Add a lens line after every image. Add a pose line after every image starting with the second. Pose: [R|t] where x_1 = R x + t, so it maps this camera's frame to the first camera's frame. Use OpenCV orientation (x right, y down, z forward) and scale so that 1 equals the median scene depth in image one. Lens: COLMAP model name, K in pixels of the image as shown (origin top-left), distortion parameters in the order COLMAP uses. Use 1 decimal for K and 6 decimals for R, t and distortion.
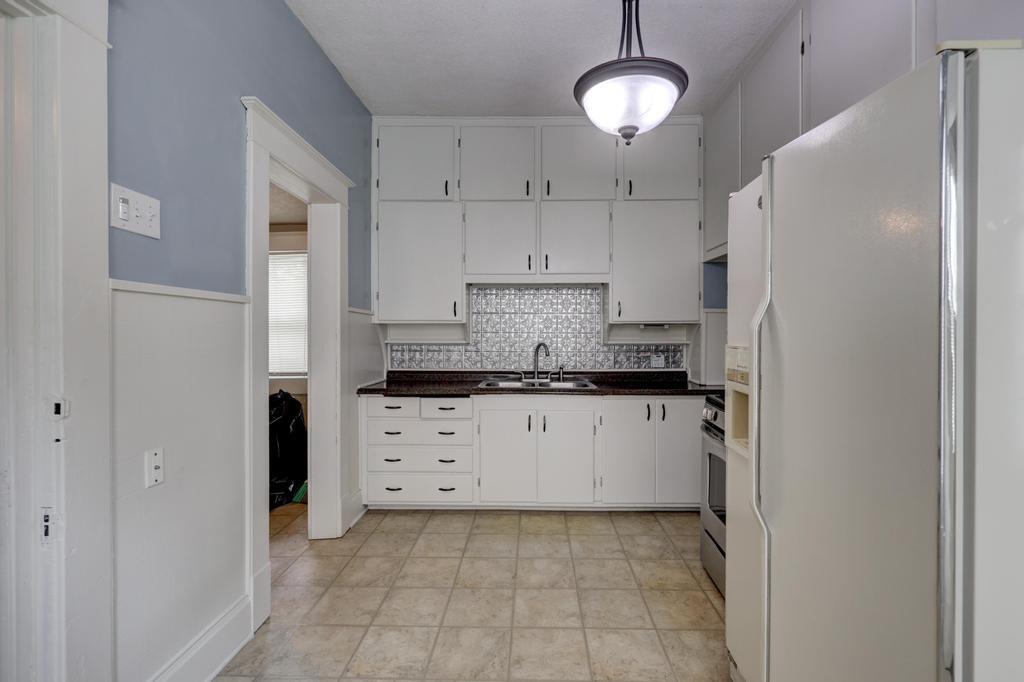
lens RADIAL K [[475.7, 0, 519.8], [0, 475.7, 334.7], [0, 0, 1]] dist [-0.003438, 0.001456]
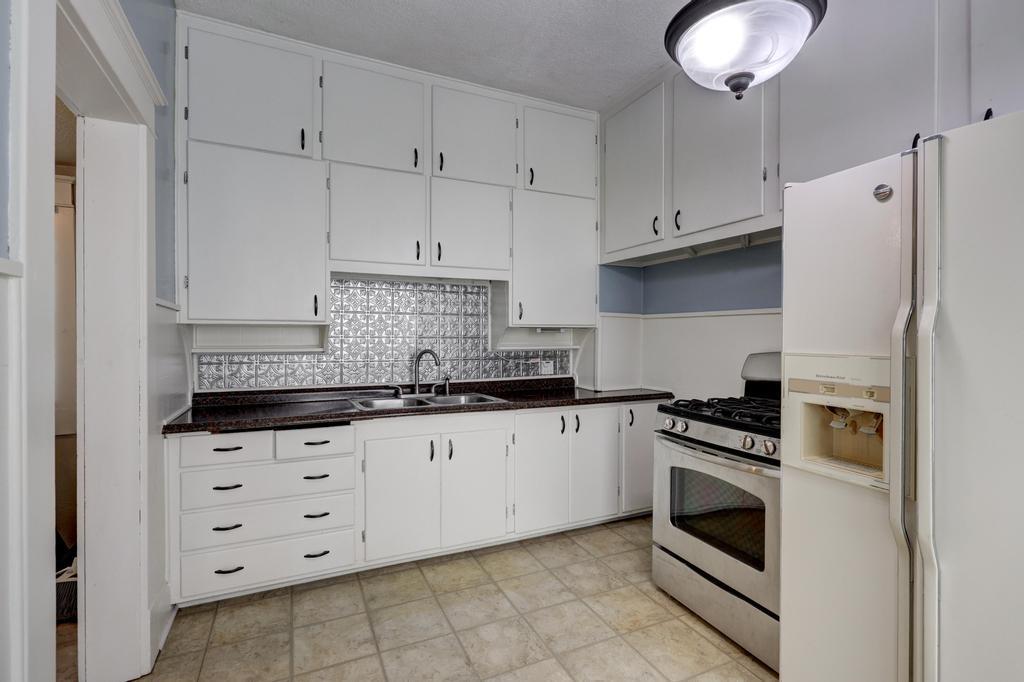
lens RADIAL K [[475.7, 0, 520.9], [0, 475.7, 338.8], [0, 0, 1]] dist [-0.003438, 0.001456]
pose [[0.890306, -0.002912, 0.455353, -0.194891], [0.002337, 0.999996, 0.001825, -0.003076], [-0.455356, -0.000561, 0.890309, 0.205253]]
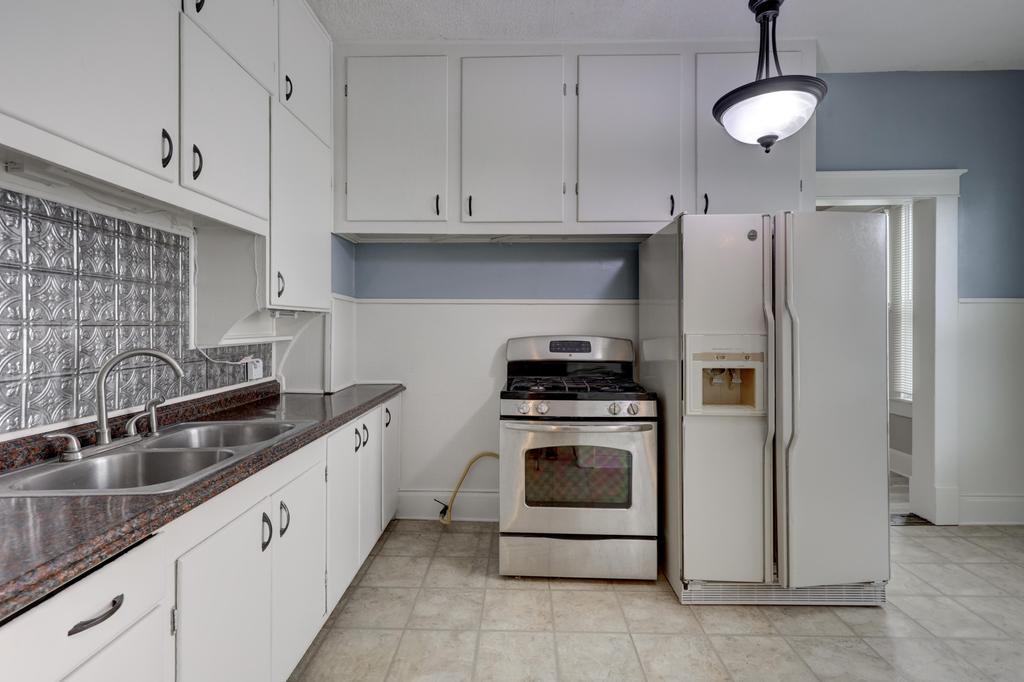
lens RADIAL K [[475.7, 0, 522.8], [0, 475.7, 326.5], [0, 0, 1]] dist [-0.003438, 0.001456]
pose [[-0.009211, -0.002650, 0.999954, -0.378947], [0.006216, 0.999977, 0.002707, -0.001388], [-0.999938, 0.006240, -0.009194, 0.693404]]
